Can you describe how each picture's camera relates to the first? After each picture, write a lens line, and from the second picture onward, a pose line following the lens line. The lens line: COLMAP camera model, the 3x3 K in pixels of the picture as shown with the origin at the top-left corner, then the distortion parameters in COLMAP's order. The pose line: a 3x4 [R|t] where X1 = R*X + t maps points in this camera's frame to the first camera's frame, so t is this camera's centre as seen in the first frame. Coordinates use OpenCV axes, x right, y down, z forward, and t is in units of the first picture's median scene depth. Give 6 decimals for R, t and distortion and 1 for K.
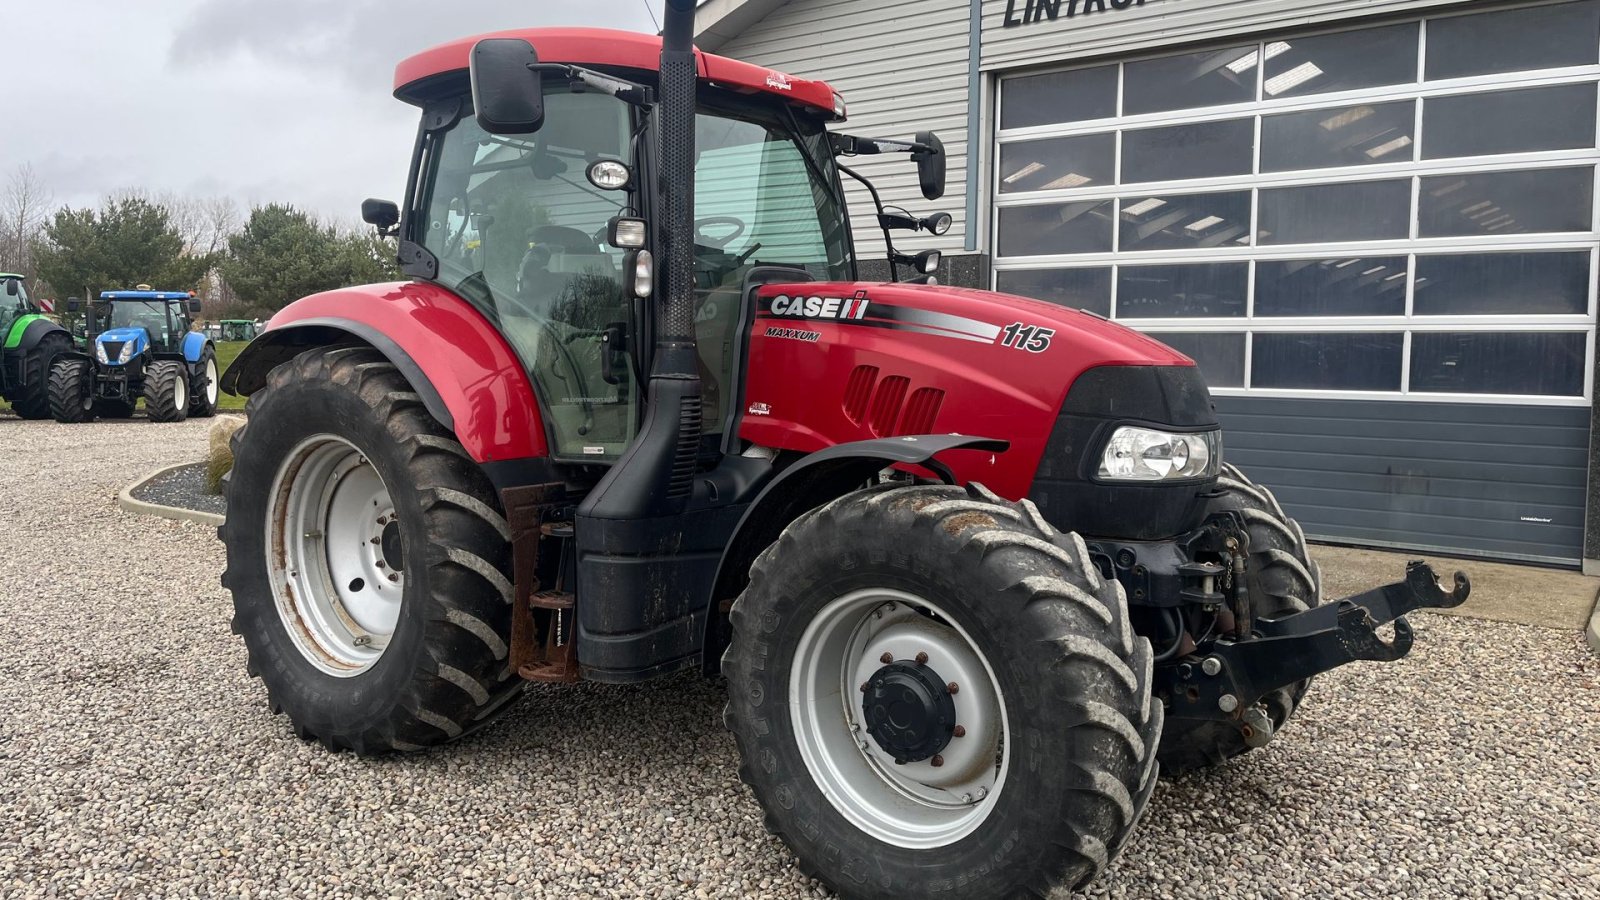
lens RADIAL K [[1207.8, 0, 790.5], [0, 1207.8, 425.7], [0, 0, 1]] dist [0.071431, -0.090996]
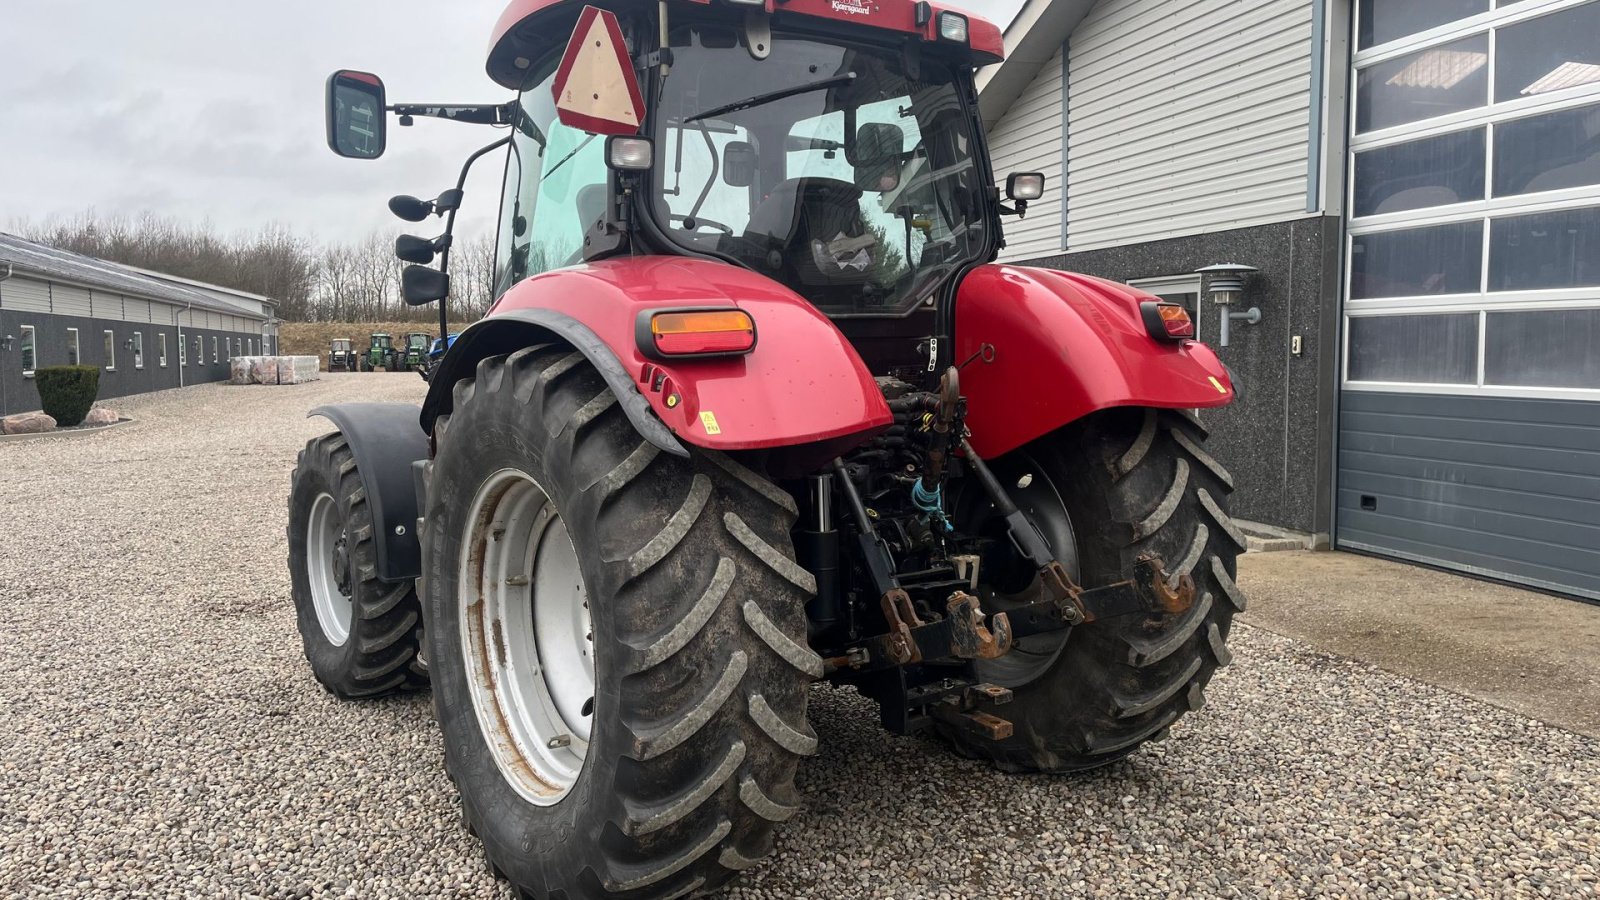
lens RADIAL K [[1207.8, 0, 784.7], [0, 1207.8, 430.0], [0, 0, 1]] dist [0.071431, -0.090996]
pose [[0.802577, 0.025066, -0.596022, 0.676406], [-0.021743, 0.999682, 0.012764, -0.014183], [0.596153, 0.002715, 0.802866, 0.324419]]
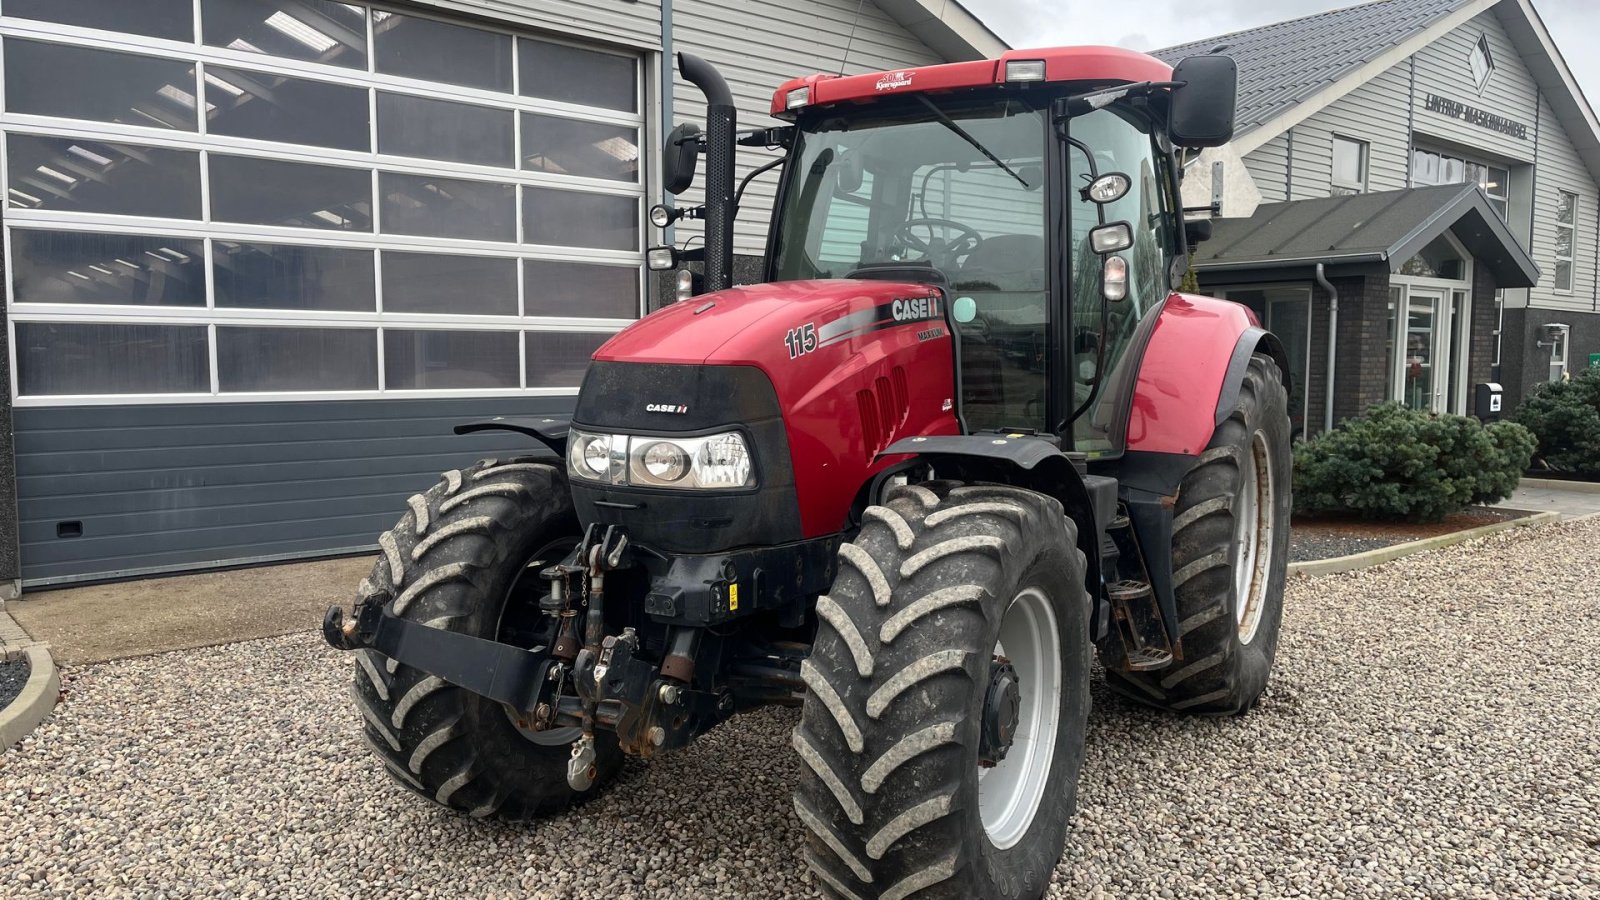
lens RADIAL K [[1207.8, 0, 791.3], [0, 1207.8, 456.0], [0, 0, 1]] dist [0.071431, -0.090996]
pose [[0.230631, -0.089896, 0.968880, -0.761533], [0.061666, 0.995072, 0.077647, -0.058560], [-0.971085, 0.041839, 0.235038, 0.851314]]
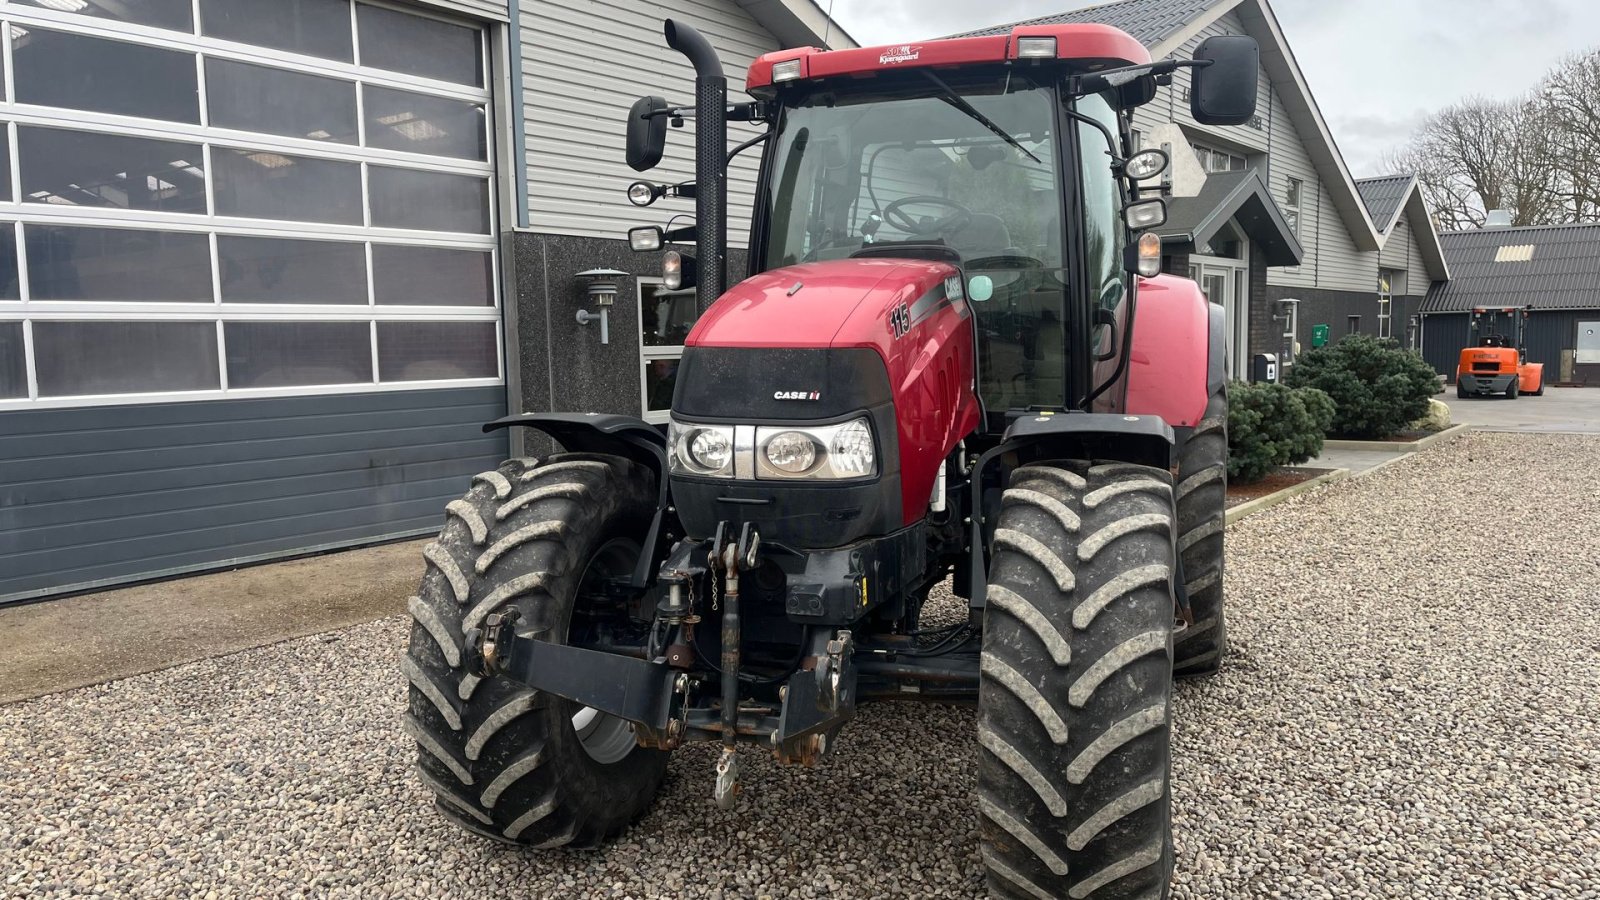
lens RADIAL K [[1207.8, 0, 783.6], [0, 1207.8, 454.5], [0, 0, 1]] dist [0.071431, -0.090996]
pose [[0.032219, -0.105417, 0.993906, -0.755617], [0.083495, 0.991230, 0.102427, -0.069663], [-0.995987, 0.079686, 0.040738, 1.028569]]
